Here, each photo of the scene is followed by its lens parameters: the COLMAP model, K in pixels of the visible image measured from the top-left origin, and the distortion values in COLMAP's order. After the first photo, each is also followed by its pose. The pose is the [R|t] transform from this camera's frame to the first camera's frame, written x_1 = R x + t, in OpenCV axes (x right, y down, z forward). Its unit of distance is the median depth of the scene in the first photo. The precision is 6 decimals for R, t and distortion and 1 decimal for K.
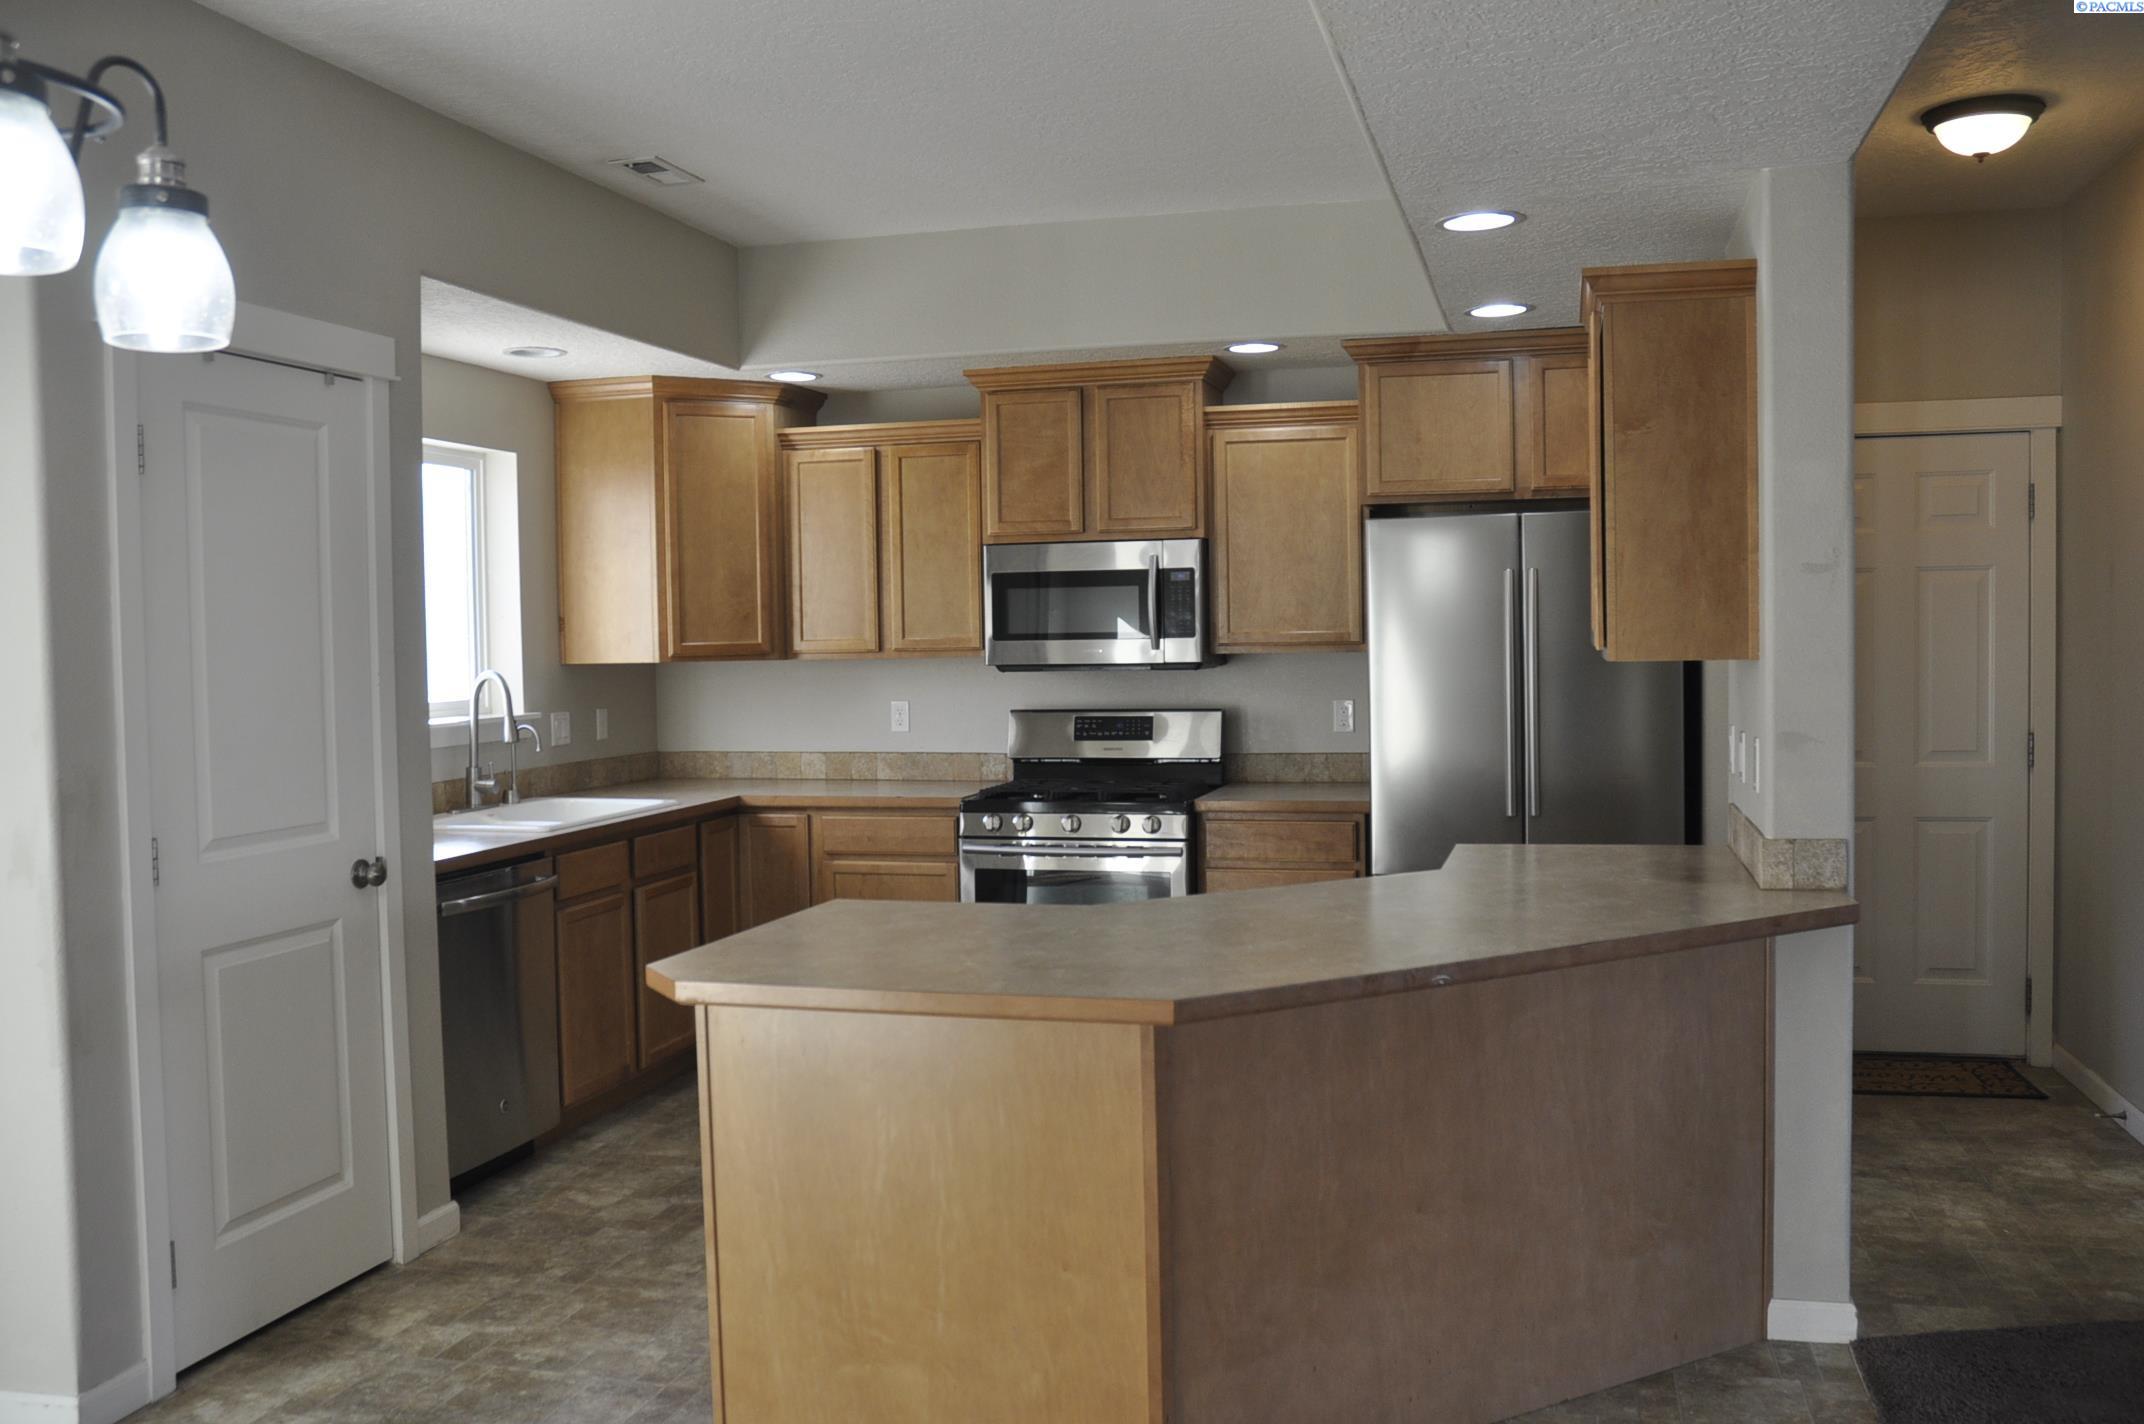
lens RADIAL K [[1905.0, 0, 1072.3], [0, 1905.0, 701.5], [0, 0, 1]] dist [-0.004507, 0.000554]
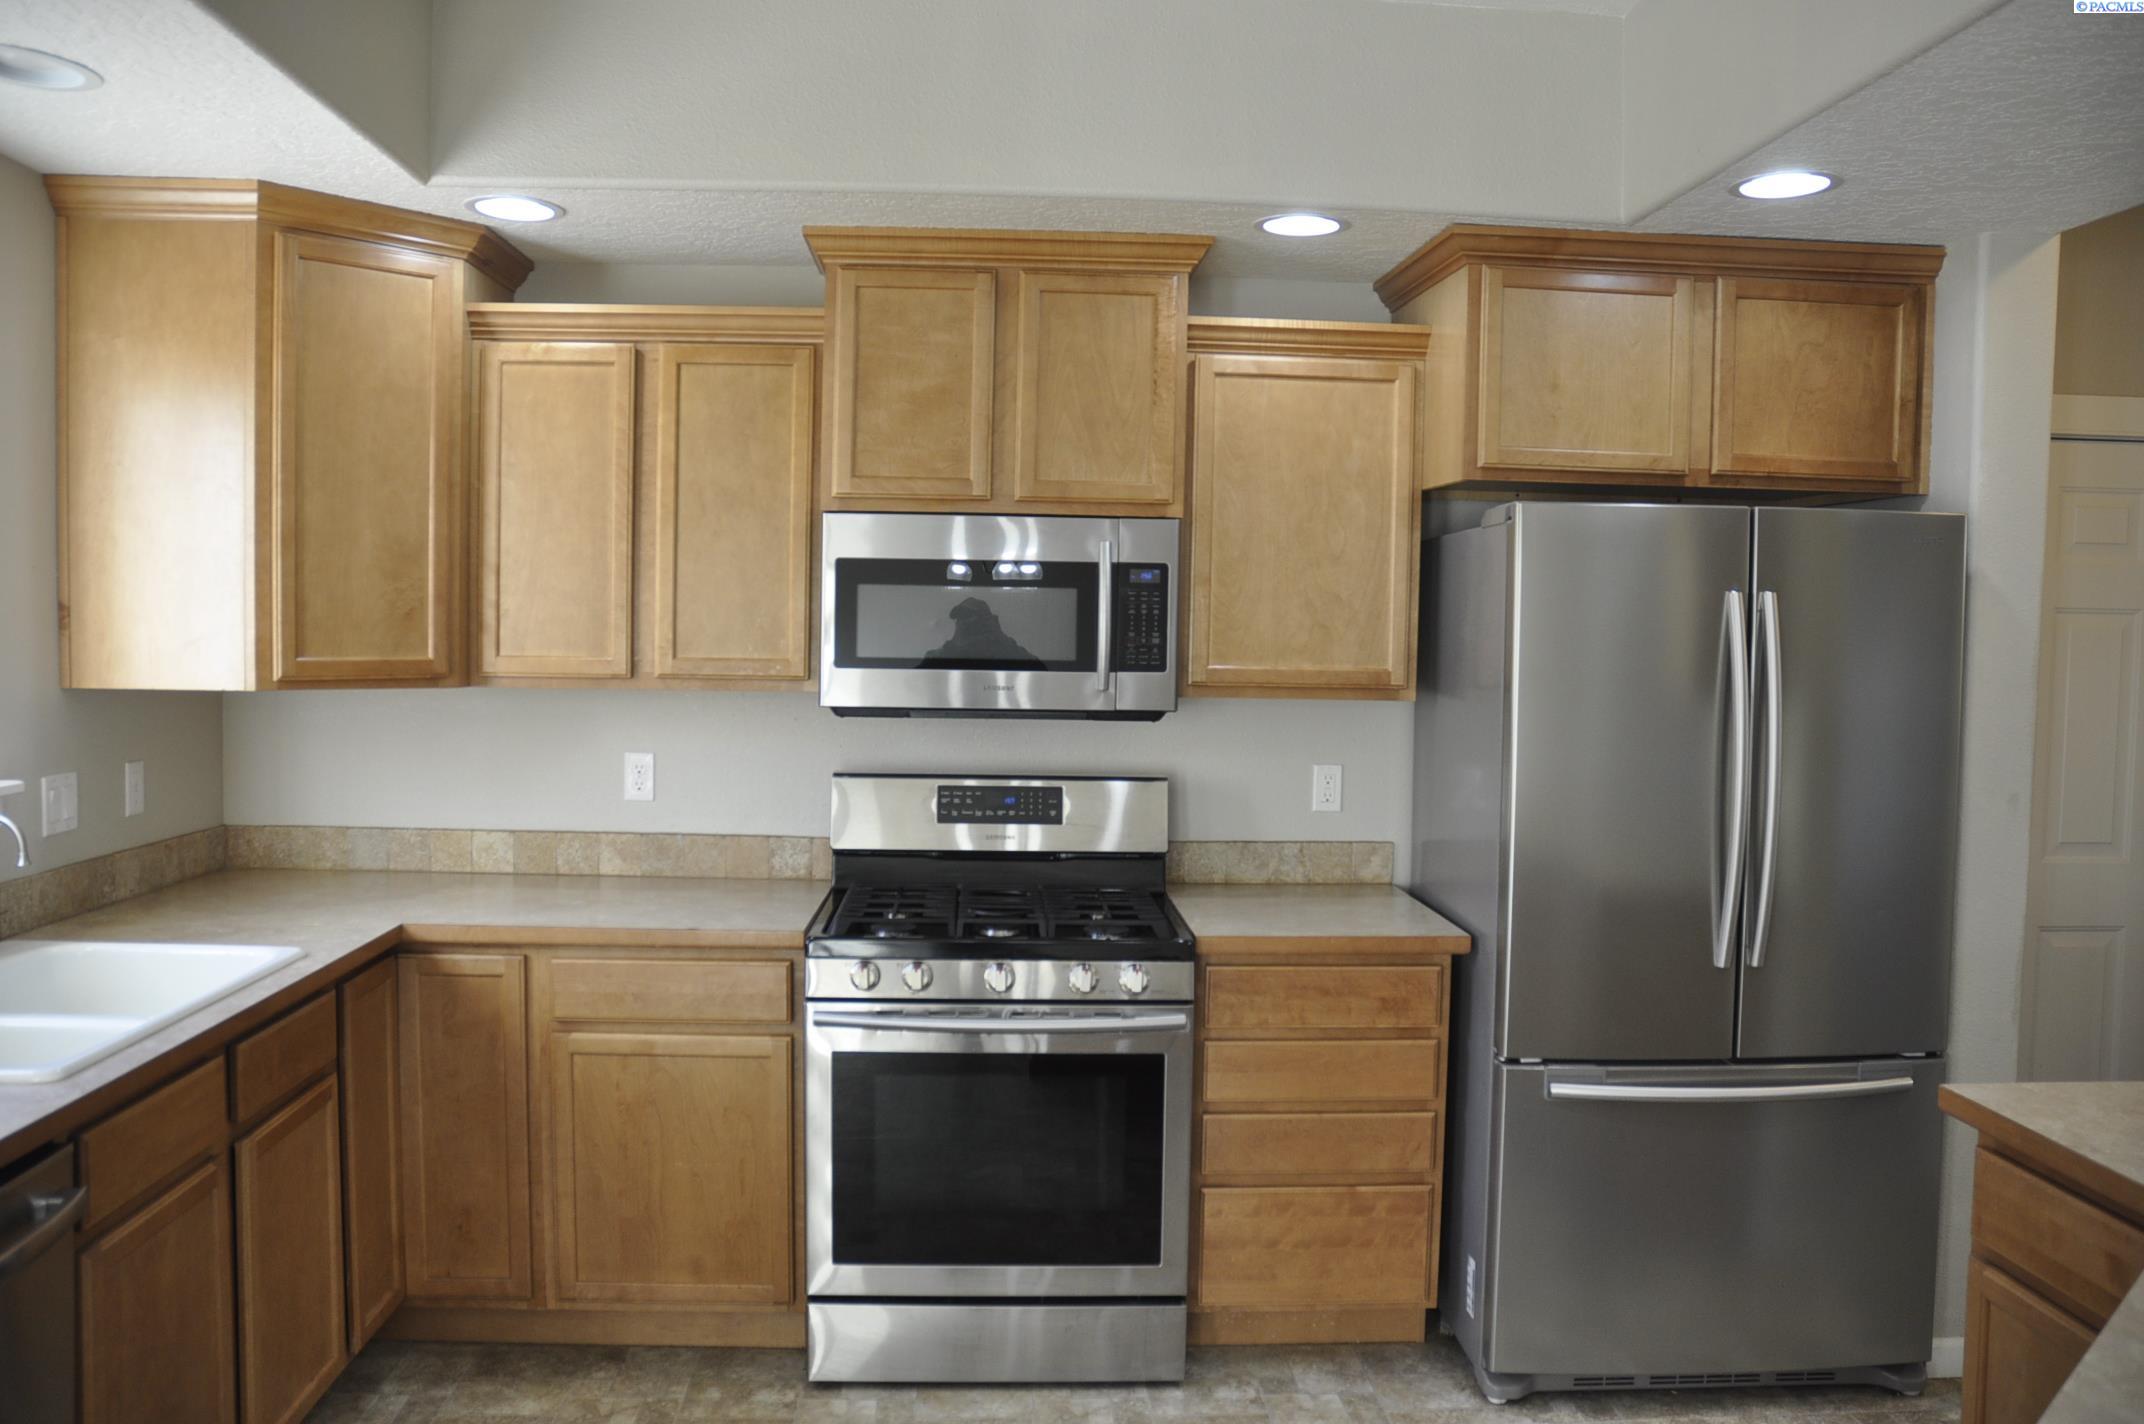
lens RADIAL K [[1703.1, 0, 1090.6], [0, 1703.1, 719.2], [0, 0, 1]] dist [-0.108810, 0.069252]
pose [[0.947877, 0.017018, 0.318181, -0.138901], [-0.022675, 0.999644, 0.014084, -0.024773], [-0.317828, -0.020564, 0.947926, 0.452569]]
